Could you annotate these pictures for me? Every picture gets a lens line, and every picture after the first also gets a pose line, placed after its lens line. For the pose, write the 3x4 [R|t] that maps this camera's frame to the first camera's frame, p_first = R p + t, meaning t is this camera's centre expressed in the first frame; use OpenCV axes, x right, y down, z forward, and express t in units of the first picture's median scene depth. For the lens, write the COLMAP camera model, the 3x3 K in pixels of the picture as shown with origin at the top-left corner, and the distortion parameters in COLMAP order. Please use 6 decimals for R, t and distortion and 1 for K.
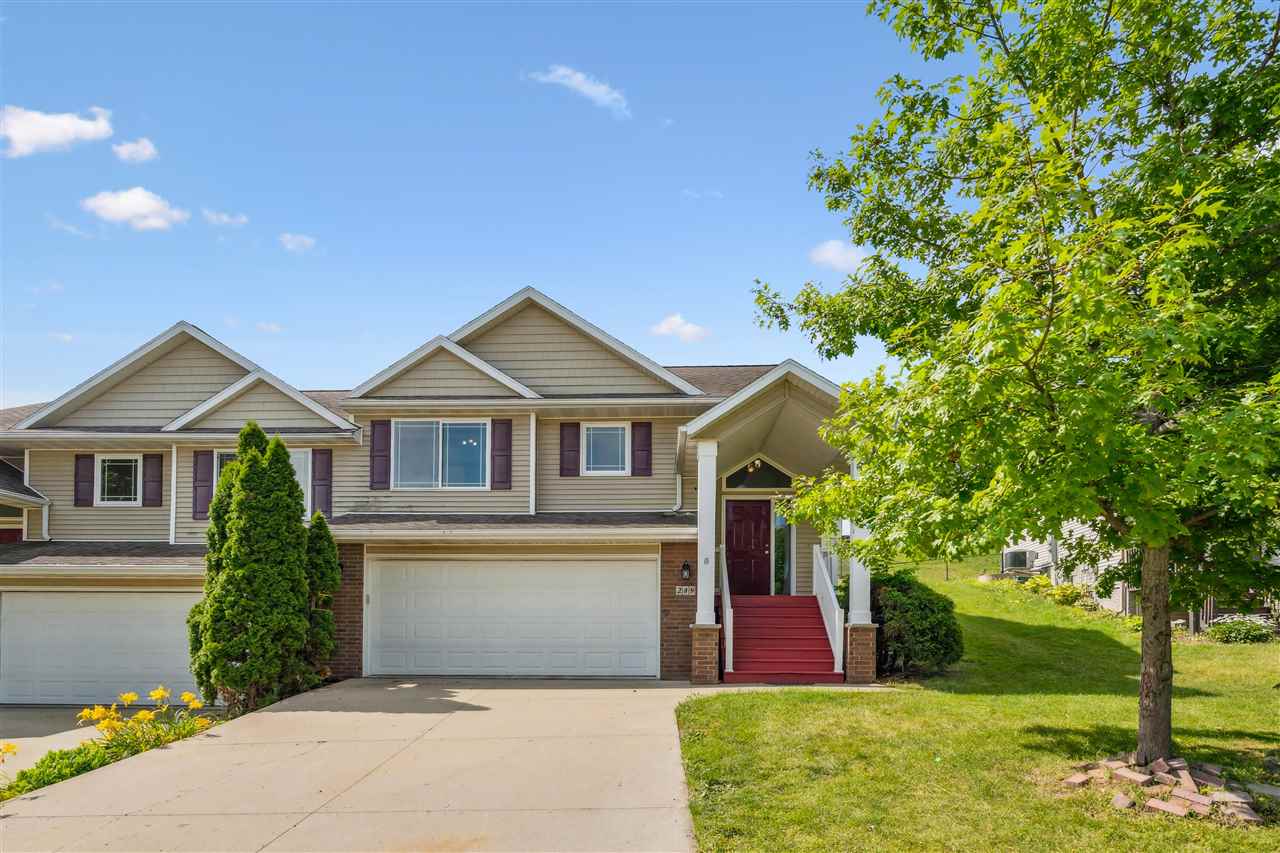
lens RADIAL K [[541.0, 0, 639.6], [0, 541.0, 500.8], [0, 0, 1]] dist [-0.002060, -0.000083]
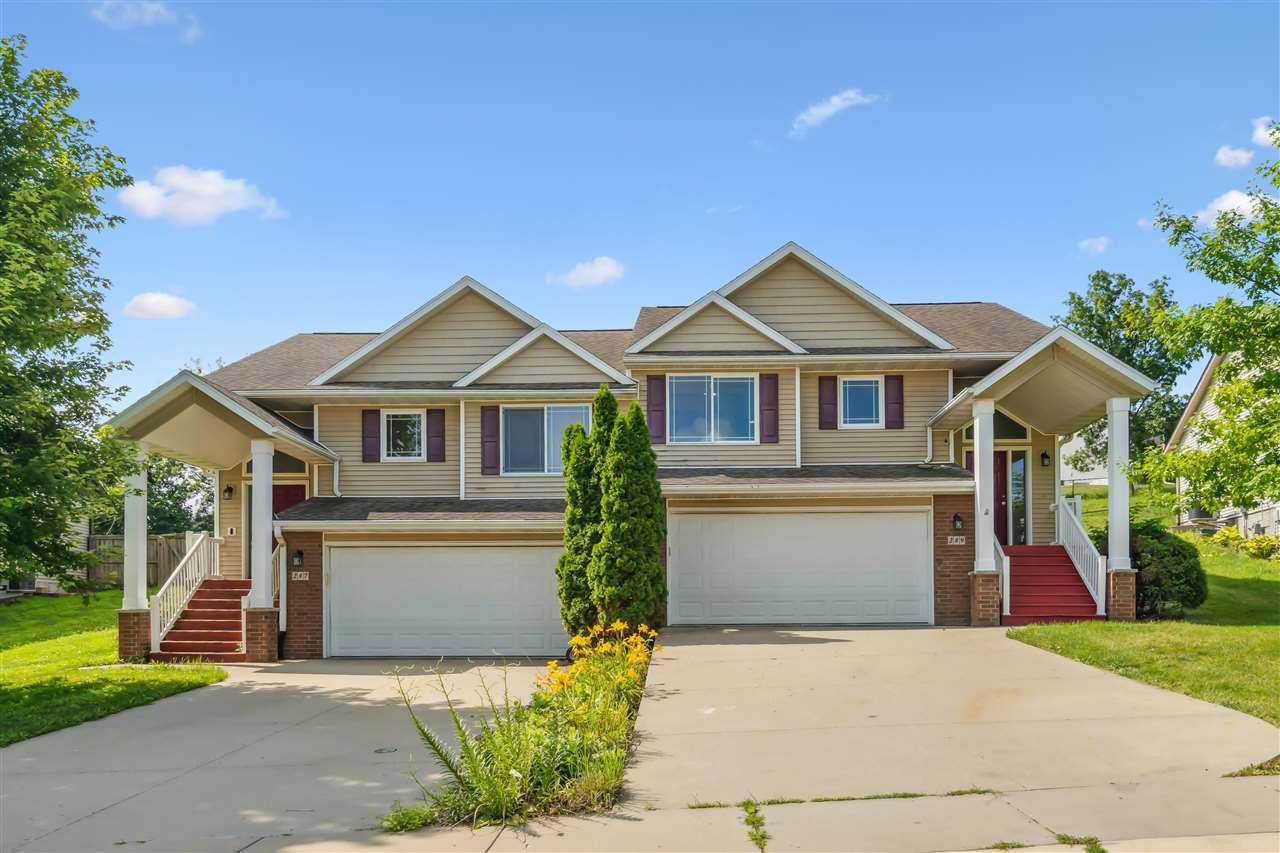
lens RADIAL K [[809.5, 0, 640.0], [0, 809.5, 426.5], [0, 0, 1]] dist [0.004976, 0.001001]
pose [[0.997129, 0.000313, 0.075720, -0.636601], [-0.000322, 1.000000, 0.000099, -0.054593], [-0.075720, -0.000123, 0.997129, -0.513599]]
